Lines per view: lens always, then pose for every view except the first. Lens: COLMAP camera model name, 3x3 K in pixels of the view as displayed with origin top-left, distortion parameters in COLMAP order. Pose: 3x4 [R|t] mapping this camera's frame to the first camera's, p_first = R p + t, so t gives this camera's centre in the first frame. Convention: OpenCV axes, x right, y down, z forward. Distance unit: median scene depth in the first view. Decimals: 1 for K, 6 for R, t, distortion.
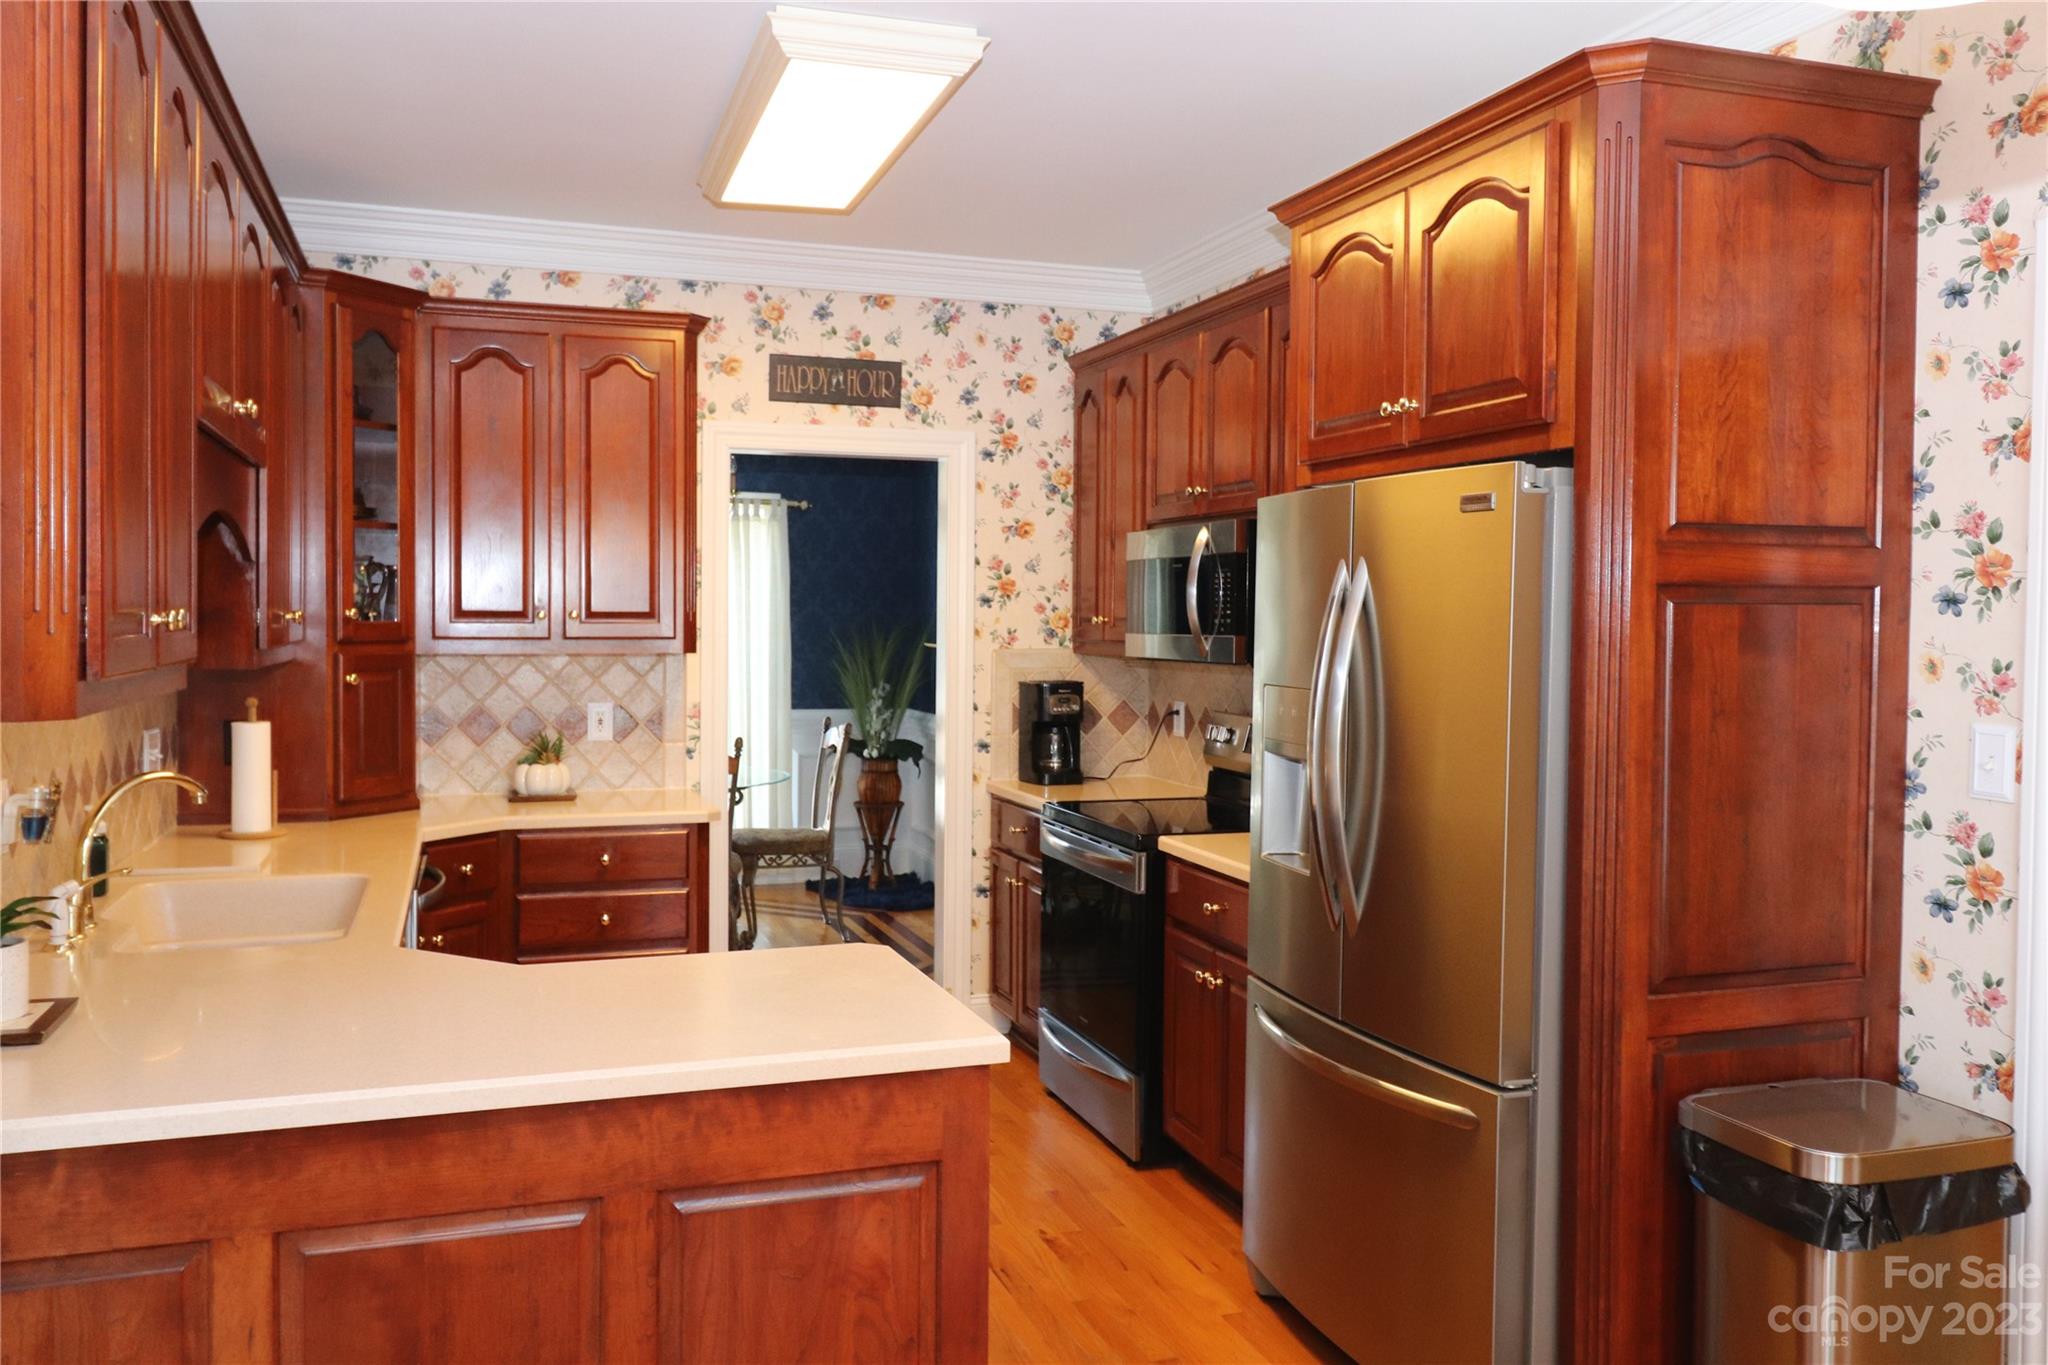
lens RADIAL K [[1590.8, 0, 996.5], [0, 1590.8, 663.4], [0, 0, 1]] dist [0.016503, -0.012149]
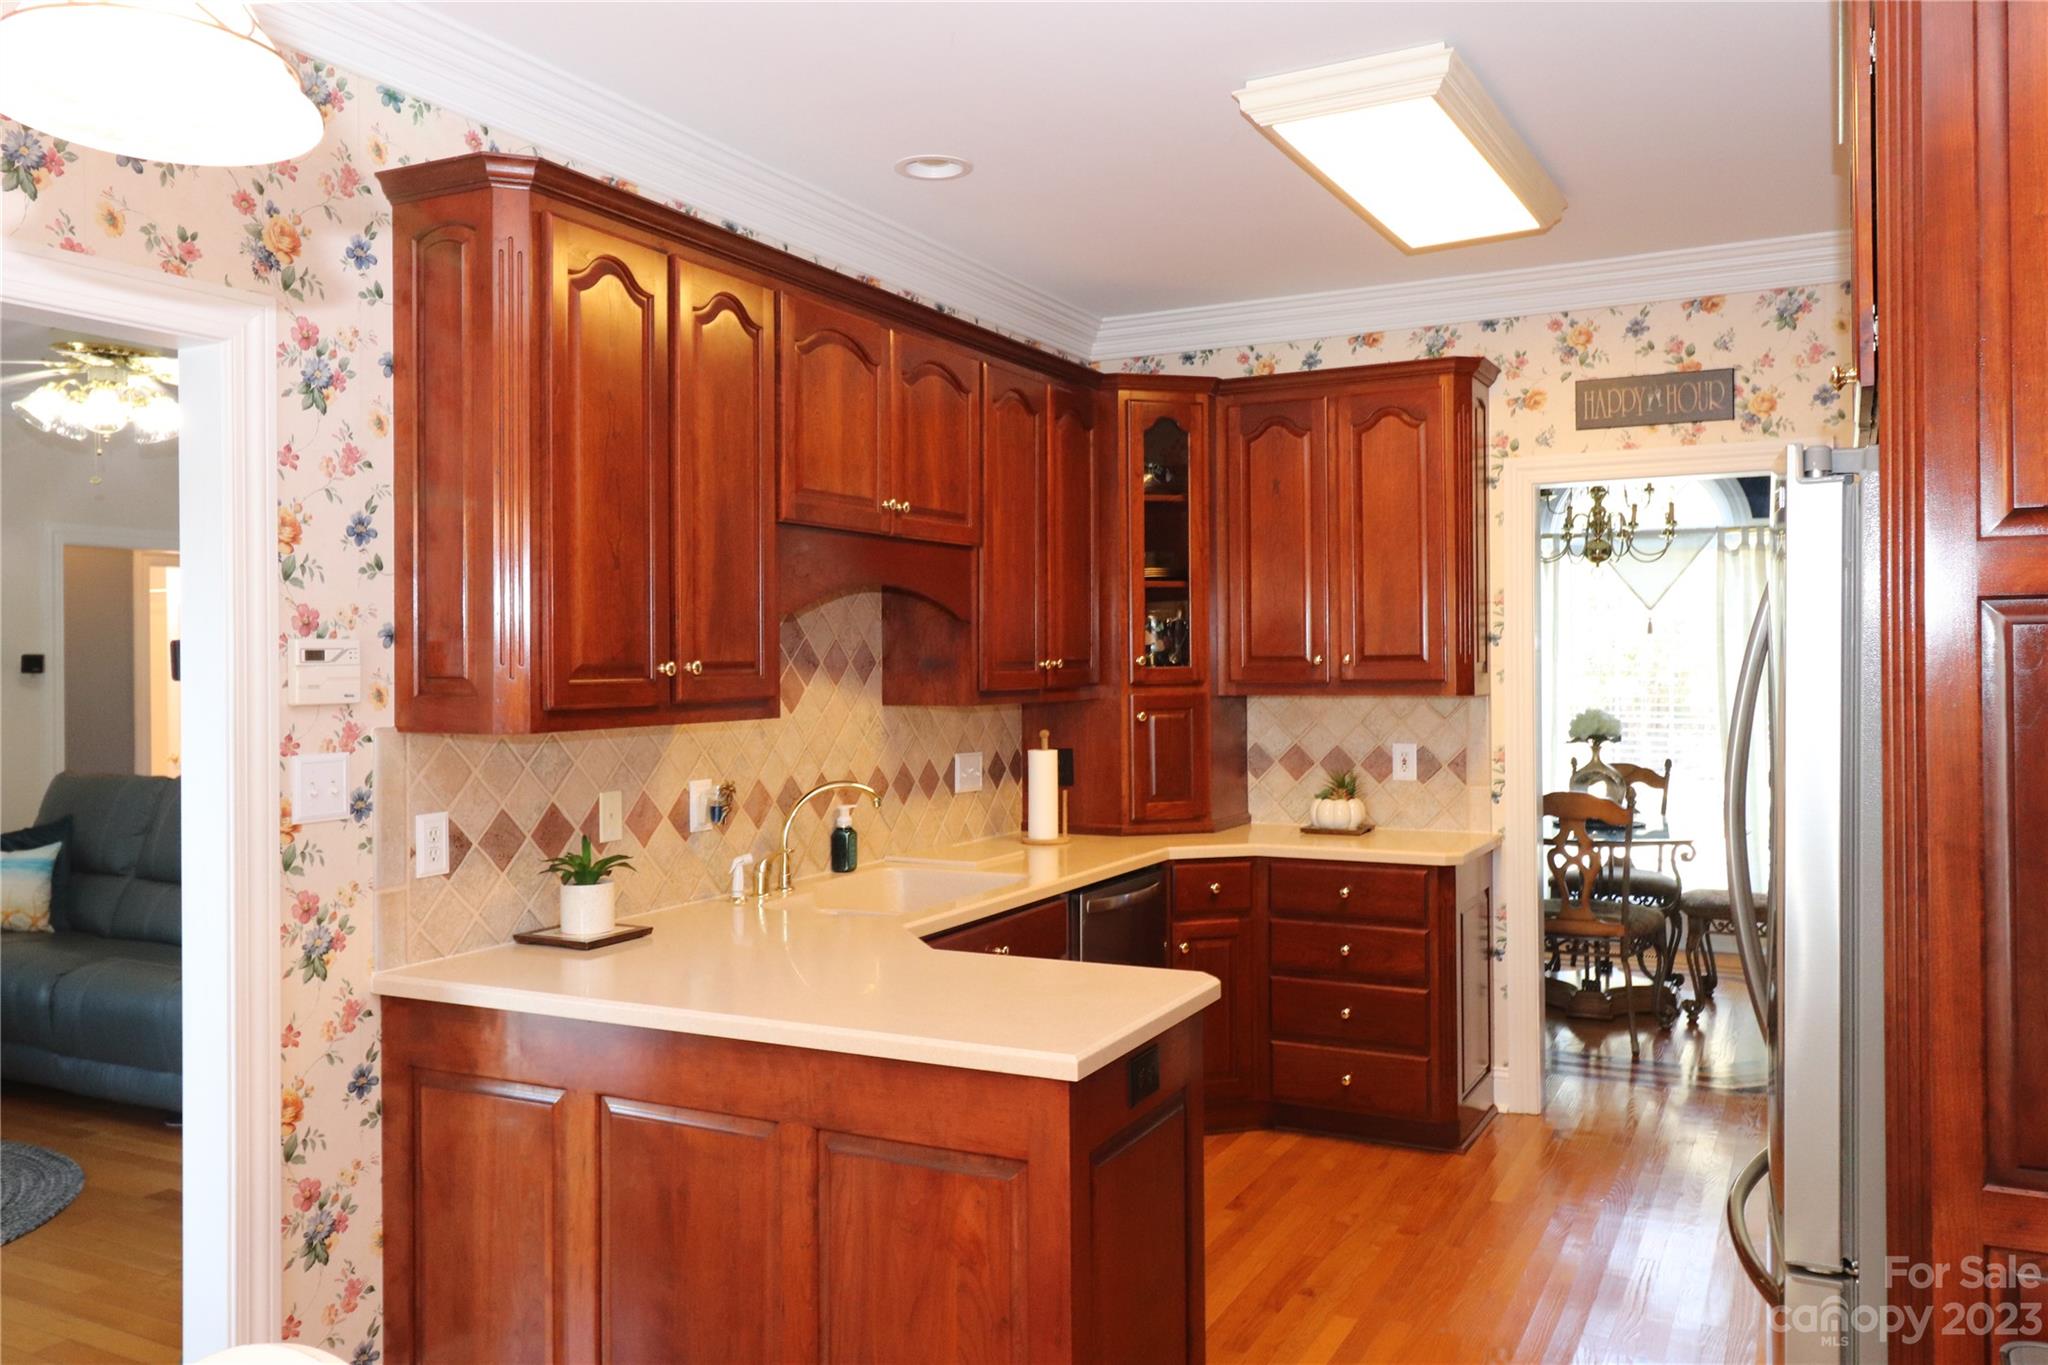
lens RADIAL K [[1590.8, 0, 996.5], [0, 1590.8, 663.4], [0, 0, 1]] dist [0.016503, -0.012149]
pose [[0.686301, -0.012503, -0.727210, 0.326207], [-0.007904, 0.999665, -0.024647, 0.000403], [0.727275, 0.022664, 0.685972, 0.103258]]
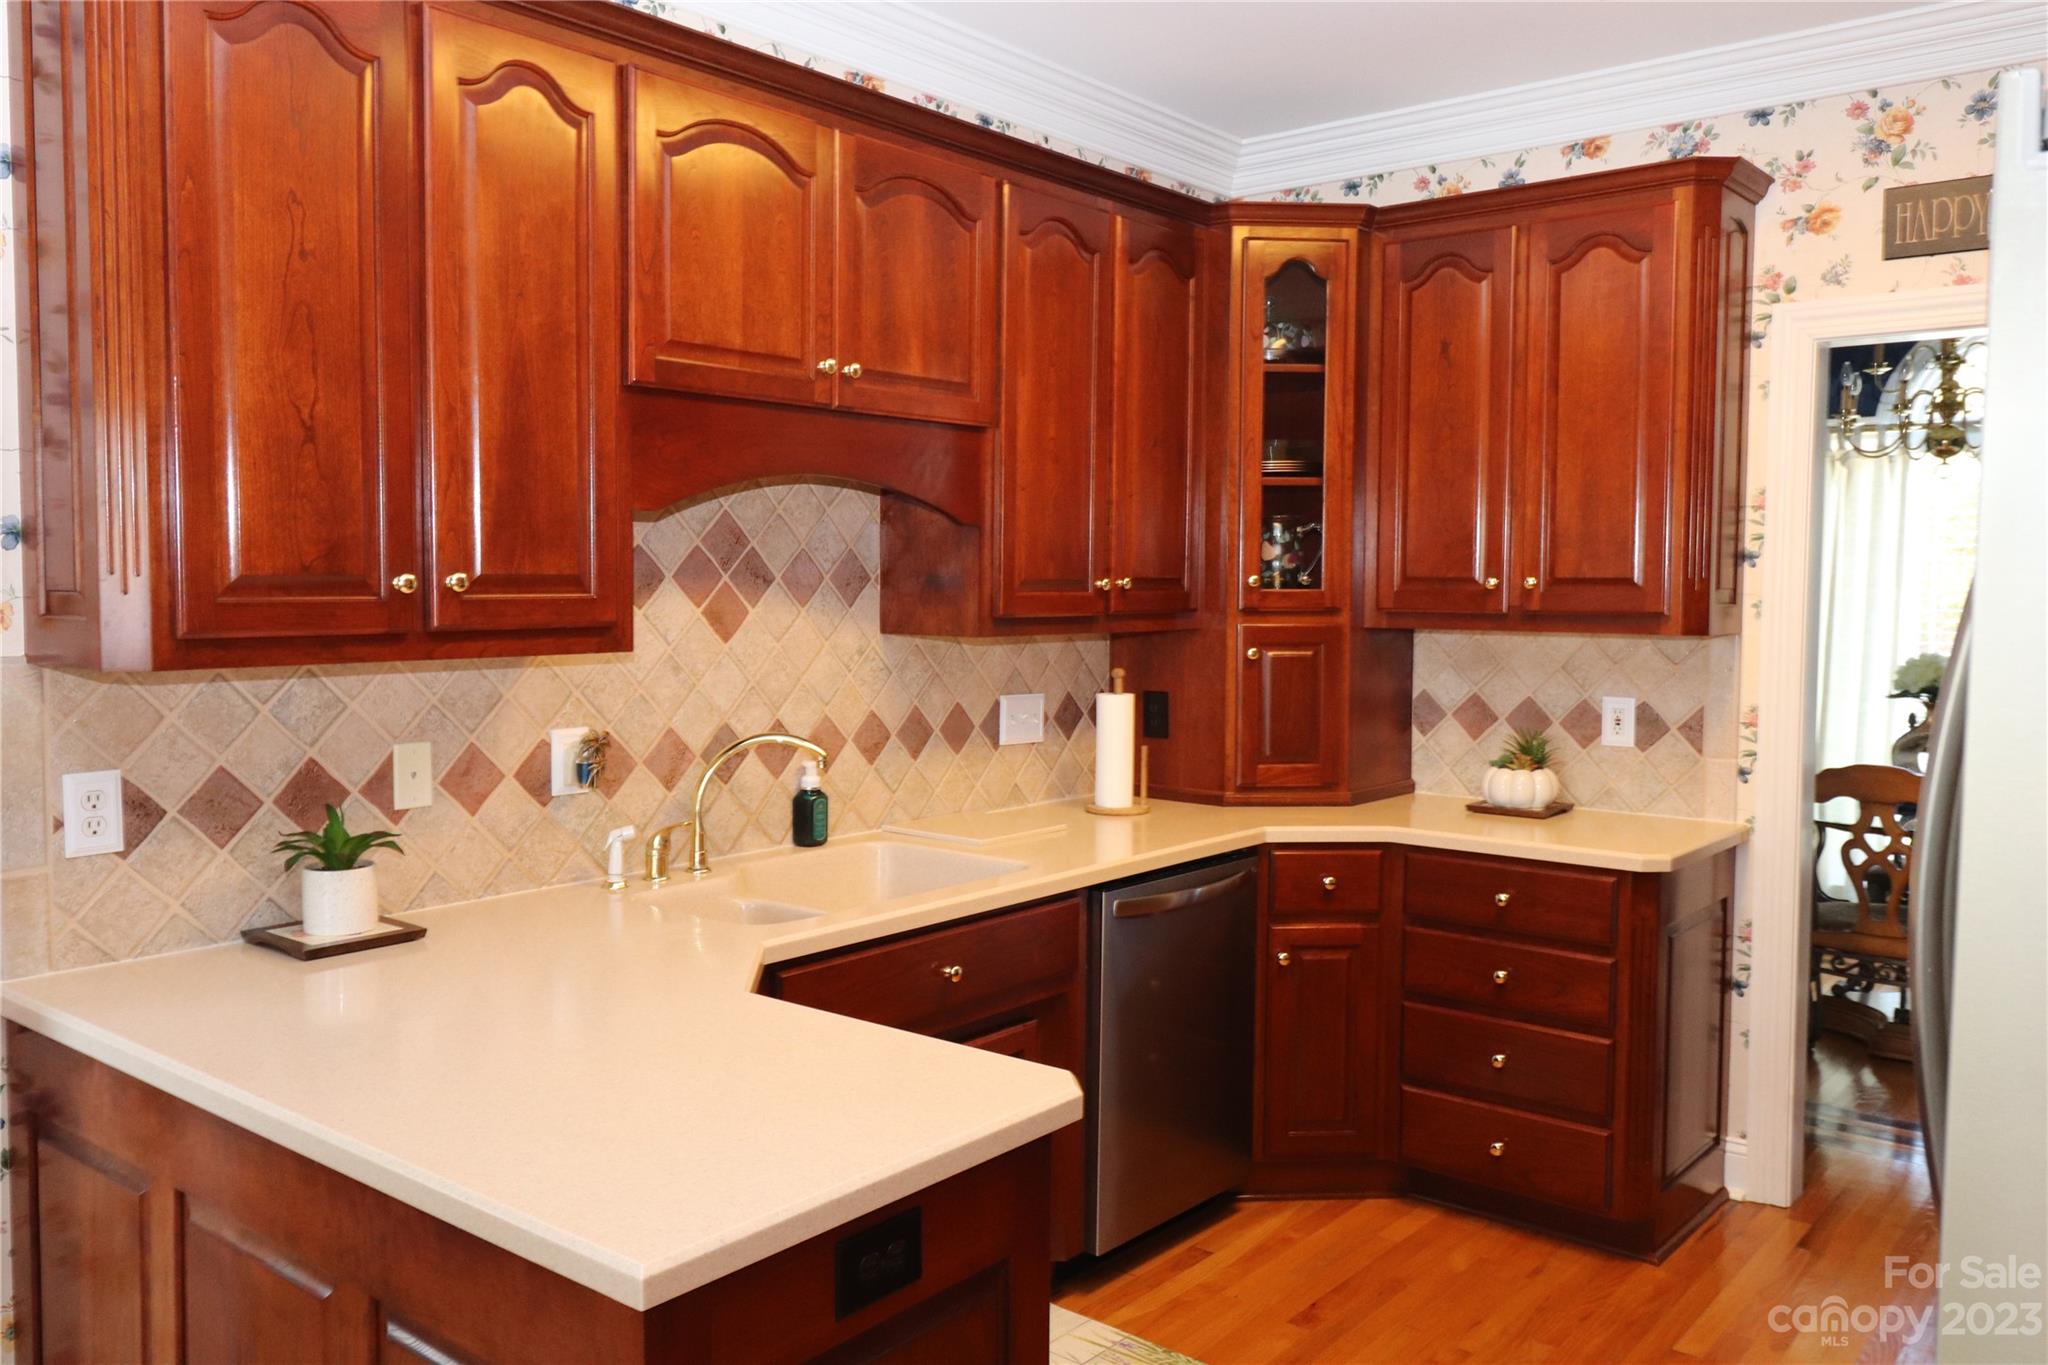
lens RADIAL K [[1596.1, 0, 1000.0], [0, 1596.1, 666.3], [0, 0, 1]] dist [0.012842, -0.011456]
pose [[0.518552, 0.043029, -0.853963, 0.258092], [-0.026733, 0.999061, 0.034108, -0.008564], [0.854628, 0.005142, 0.519215, 0.353907]]
